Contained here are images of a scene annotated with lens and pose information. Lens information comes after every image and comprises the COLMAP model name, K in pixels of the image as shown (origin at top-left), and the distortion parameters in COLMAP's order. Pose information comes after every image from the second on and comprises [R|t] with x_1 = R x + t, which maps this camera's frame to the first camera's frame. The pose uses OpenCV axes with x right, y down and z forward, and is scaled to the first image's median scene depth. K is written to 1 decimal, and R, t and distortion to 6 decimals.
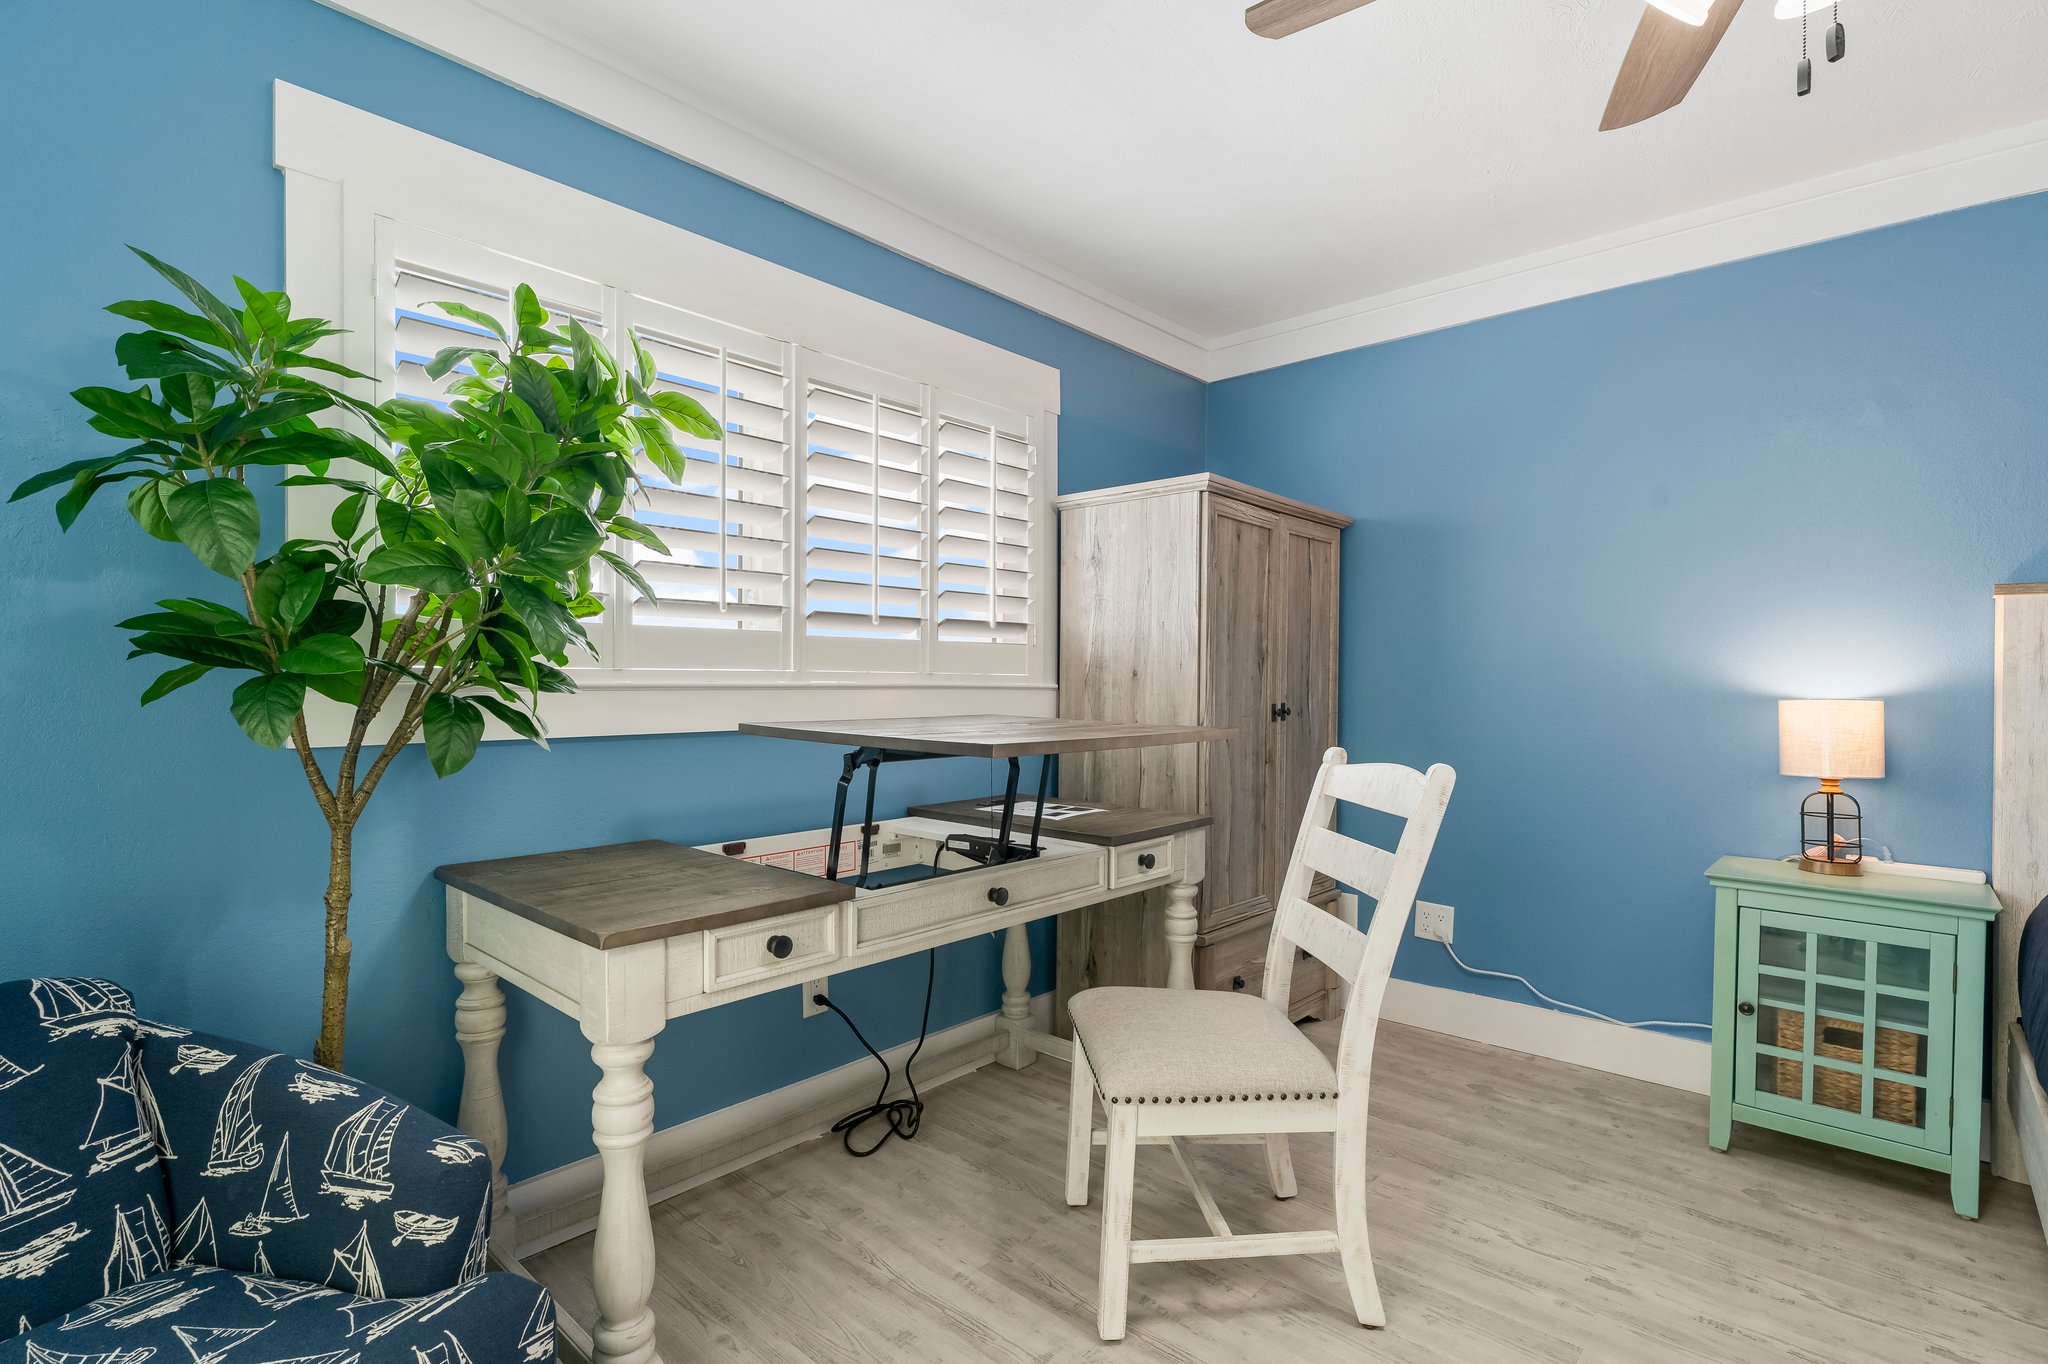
lens RADIAL K [[973.3, 0, 1024.0], [0, 973.3, 682.0], [0, 0, 1]] dist [-0.015172, 0.015742]
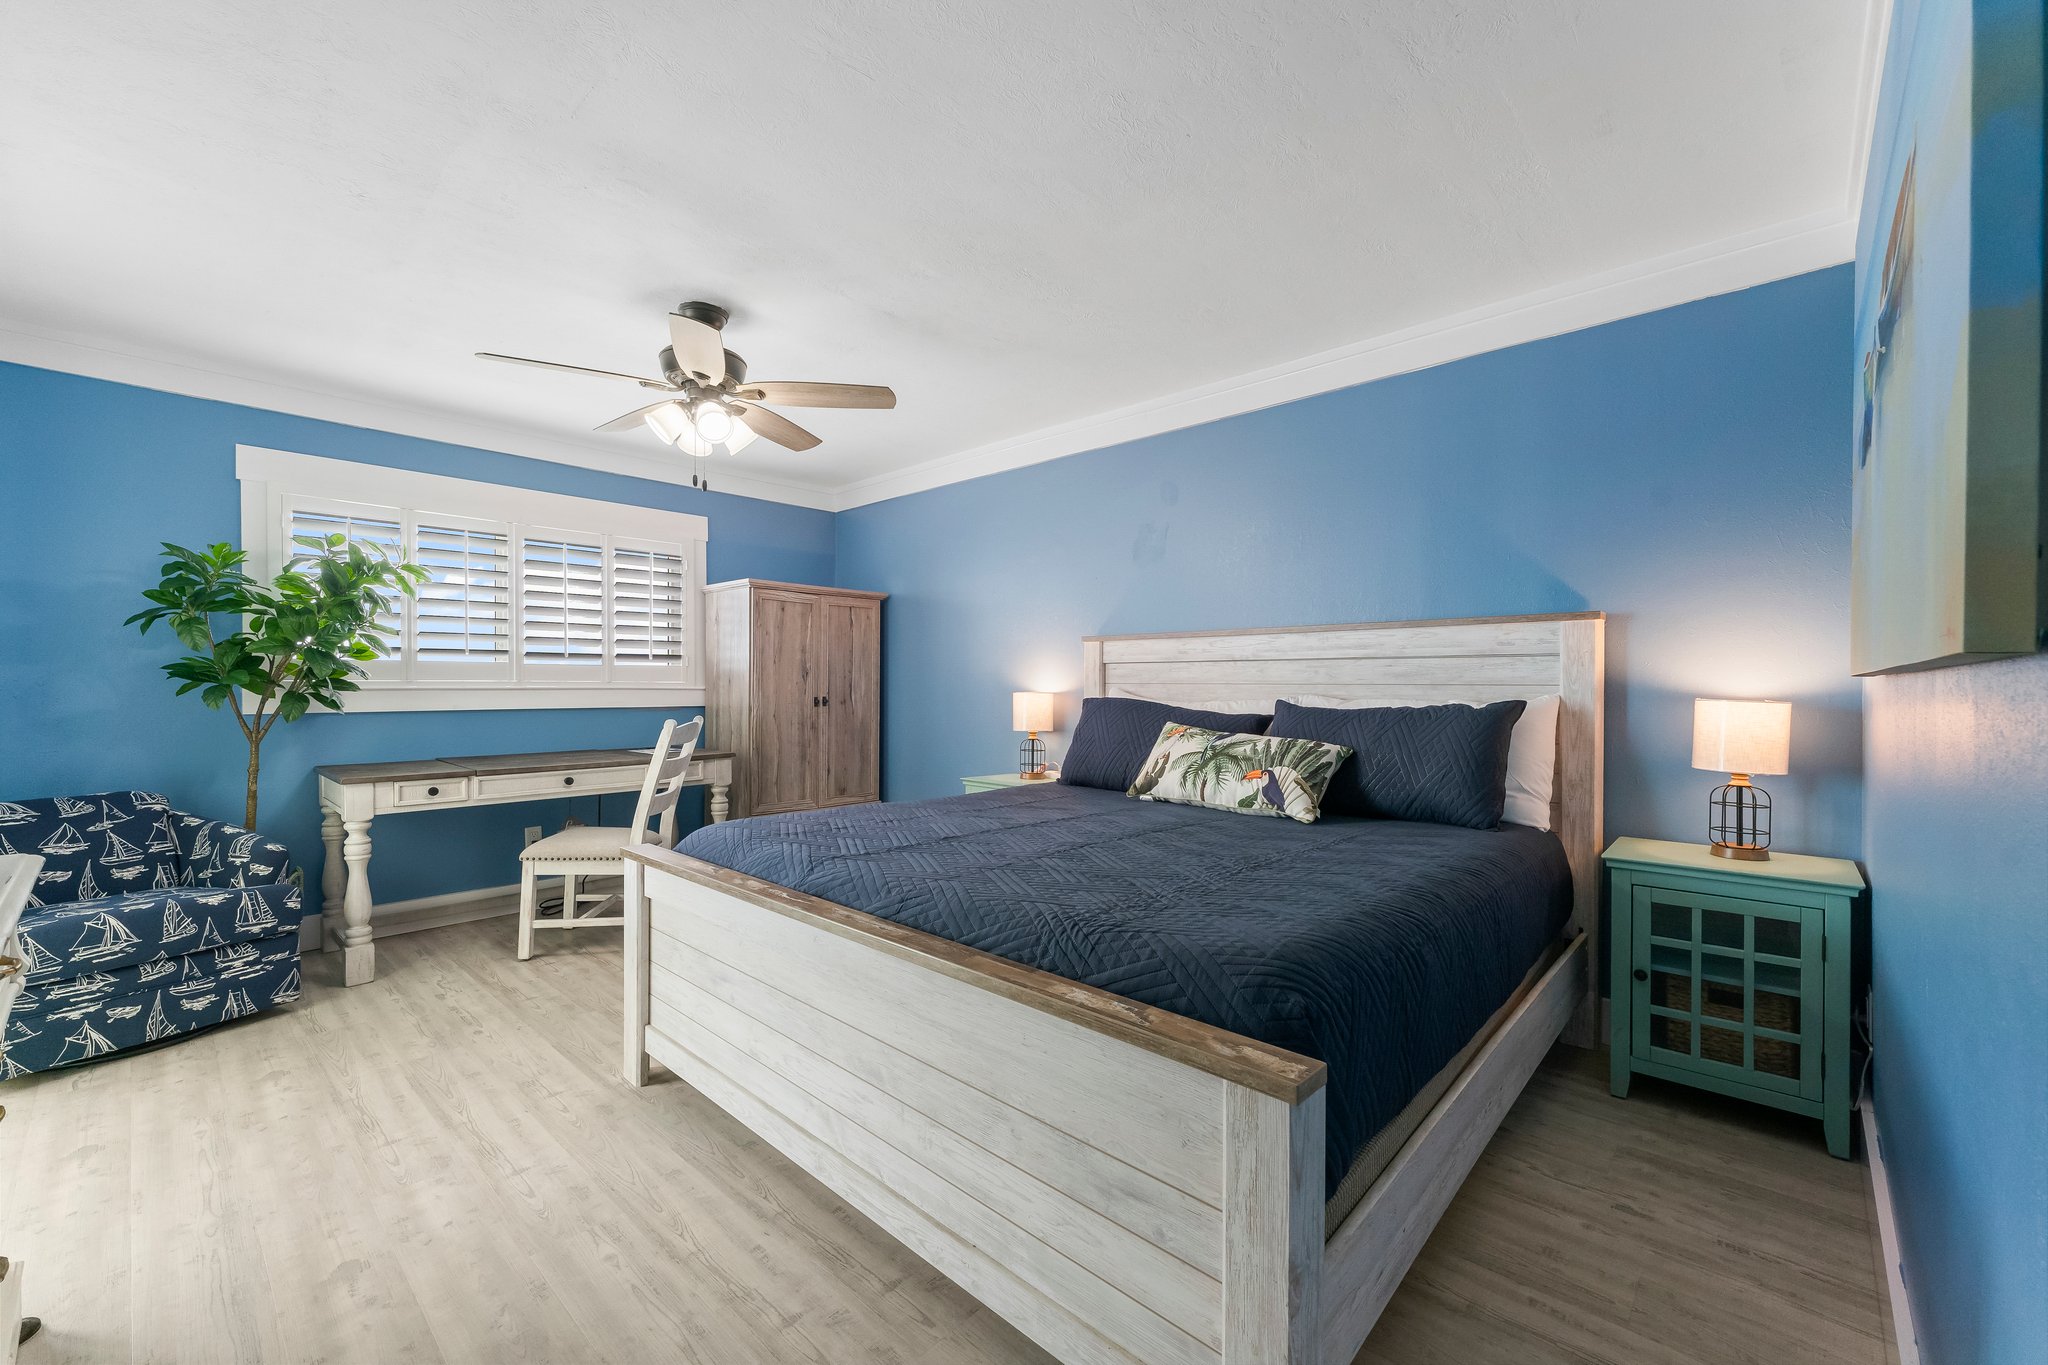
lens RADIAL K [[871.6, 0, 1031.3], [0, 871.6, 687.0], [0, 0, 1]] dist [-0.014898, 0.023350]
pose [[0.999025, -0.008648, -0.043295, 1.398194], [0.008252, 0.999922, -0.009334, 0.035809], [0.043372, 0.008968, 0.999019, -1.184891]]
